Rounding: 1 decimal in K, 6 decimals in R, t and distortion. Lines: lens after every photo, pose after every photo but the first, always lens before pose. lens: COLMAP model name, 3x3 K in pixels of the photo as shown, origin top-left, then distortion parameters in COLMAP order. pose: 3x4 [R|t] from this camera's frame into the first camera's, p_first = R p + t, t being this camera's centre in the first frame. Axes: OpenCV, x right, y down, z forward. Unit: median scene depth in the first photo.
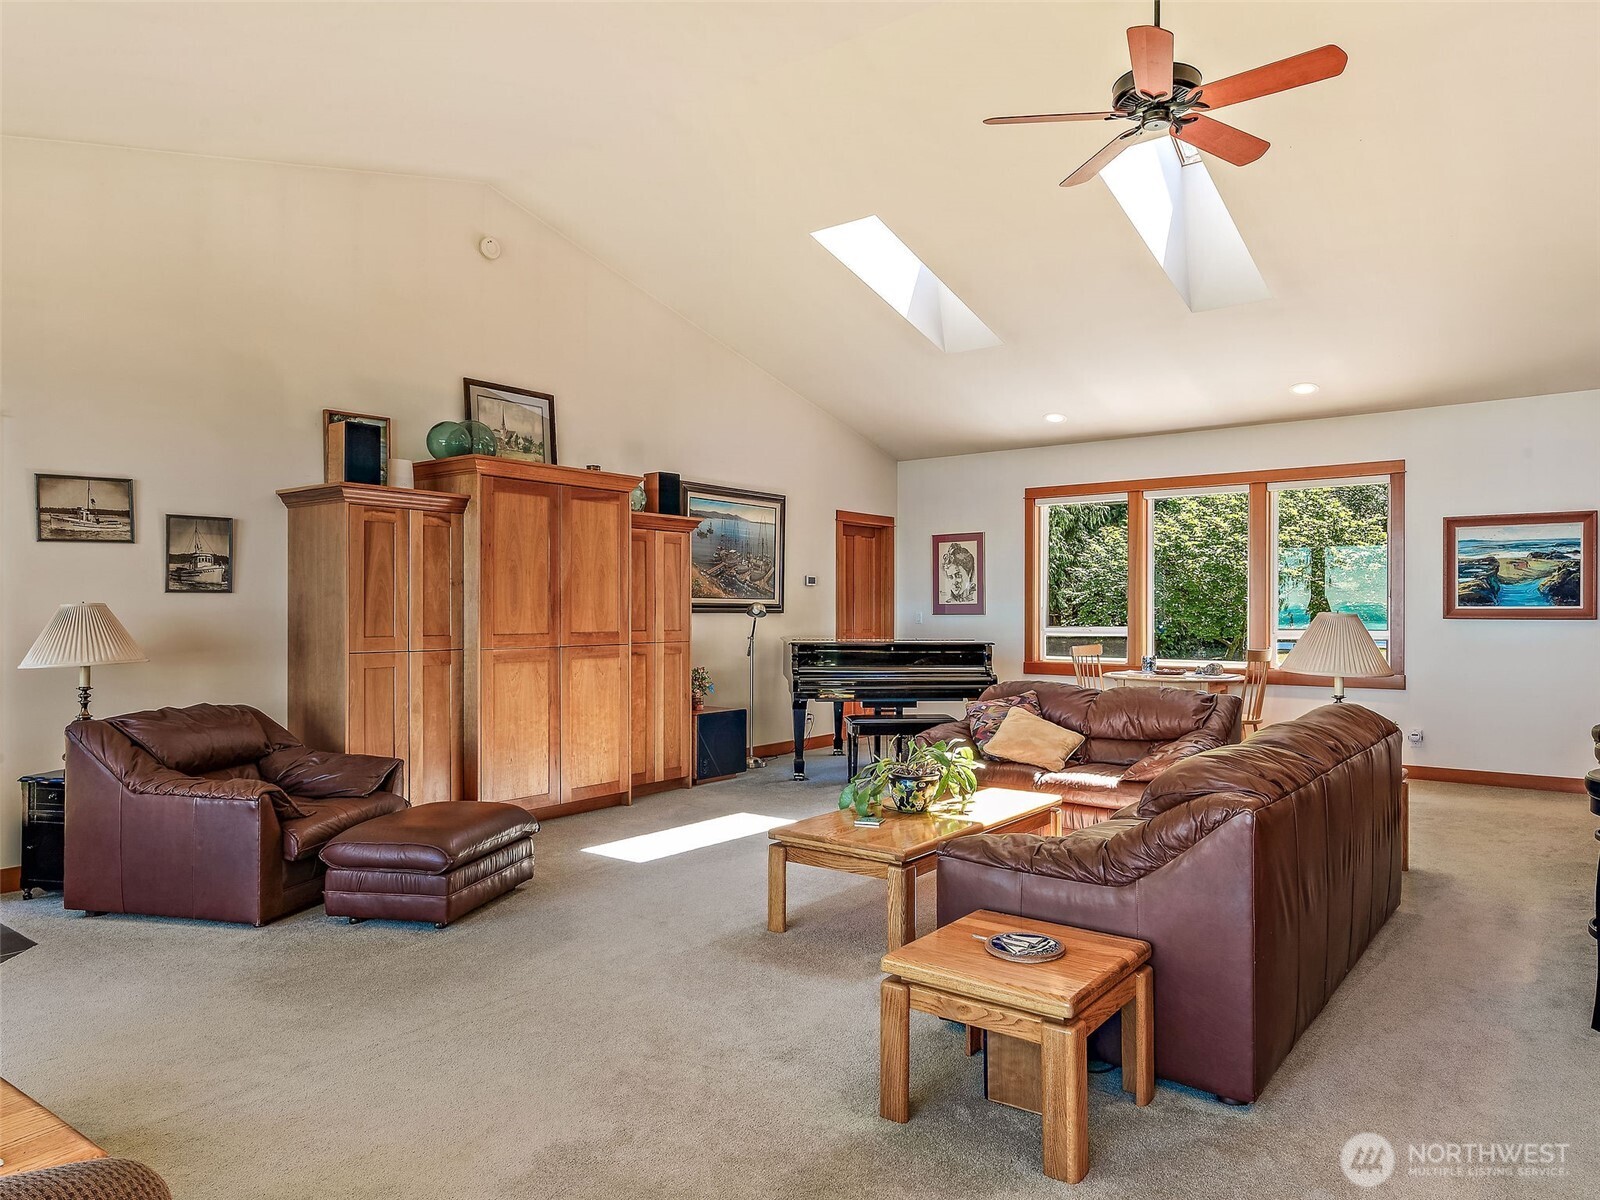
lens RADIAL K [[1041.3, 0, 800.0], [0, 1041.3, 600.0], [0, 0, 1]] dist [0.026115, 0.000507]
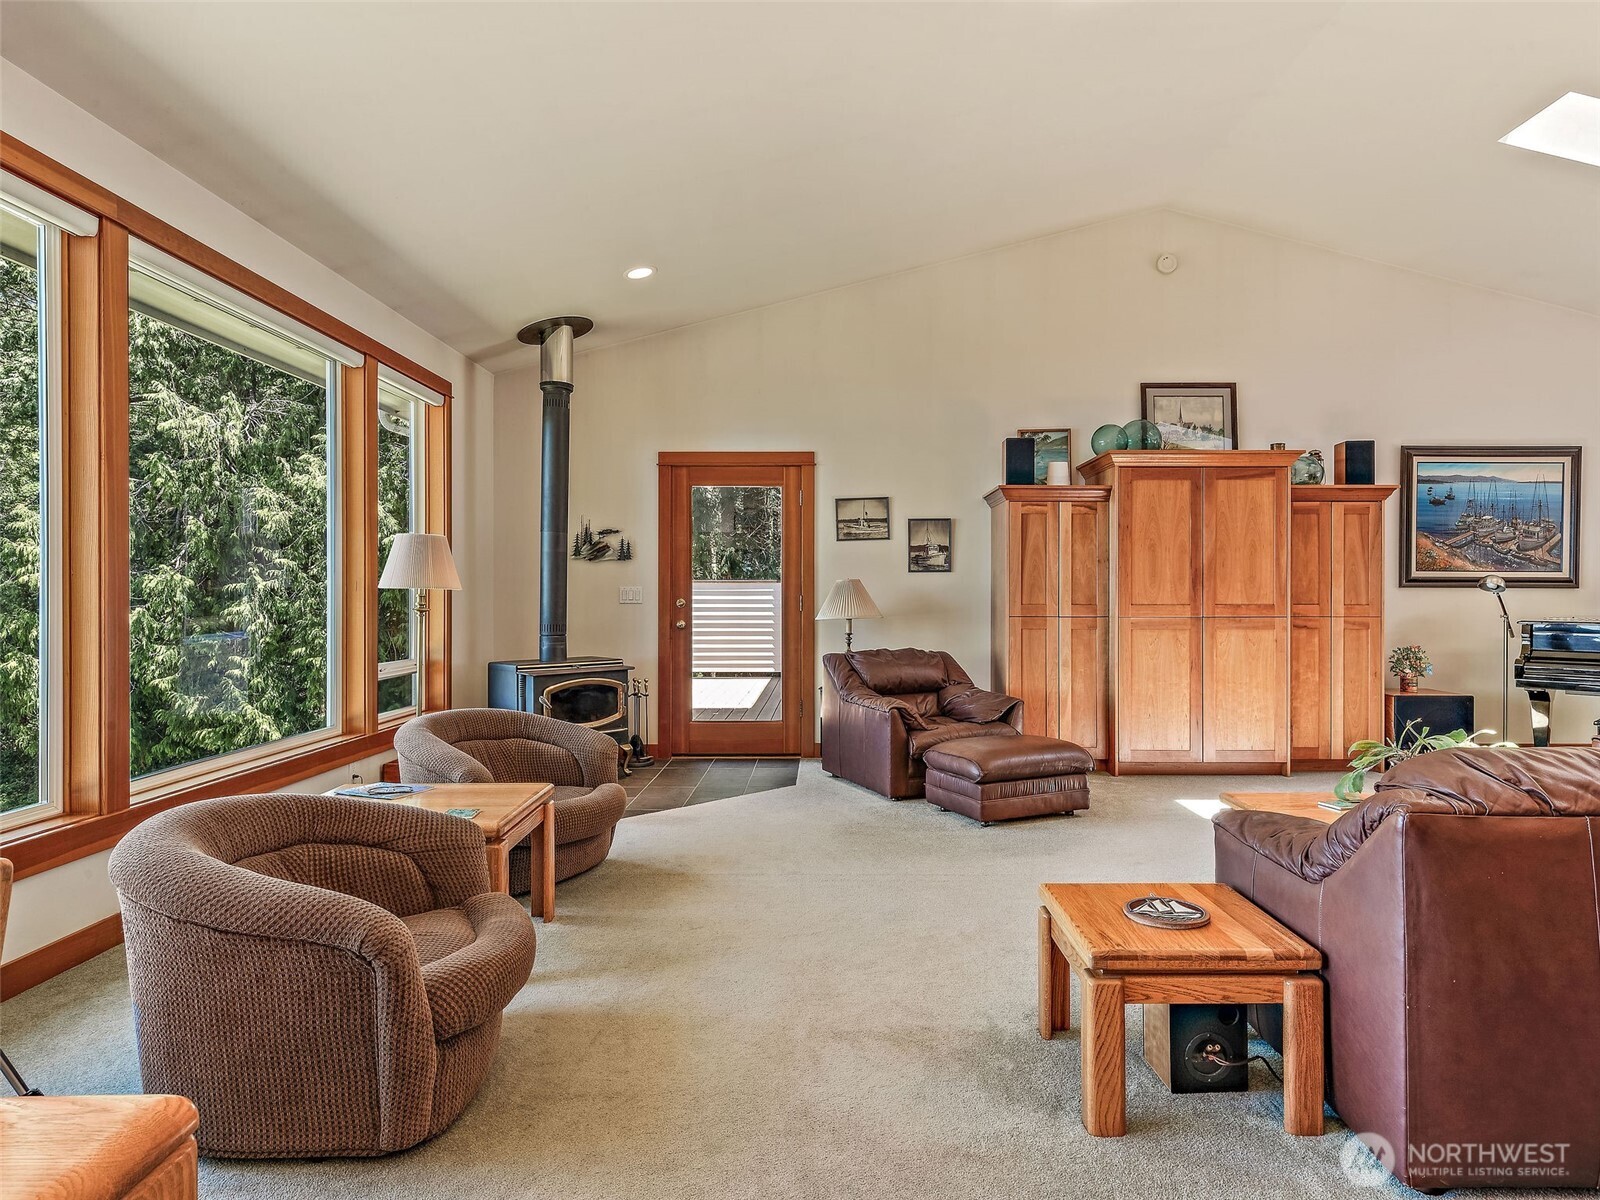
lens RADIAL K [[942.3, 0, 835.2], [0, 942.3, 595.0], [0, 0, 1]] dist [0.010306, 0.000589]
pose [[0.614109, 0.000872, -0.789221, 0.330029], [0.006853, 0.999956, 0.006438, 0.013753], [0.789191, -0.009362, 0.614076, 0.102398]]
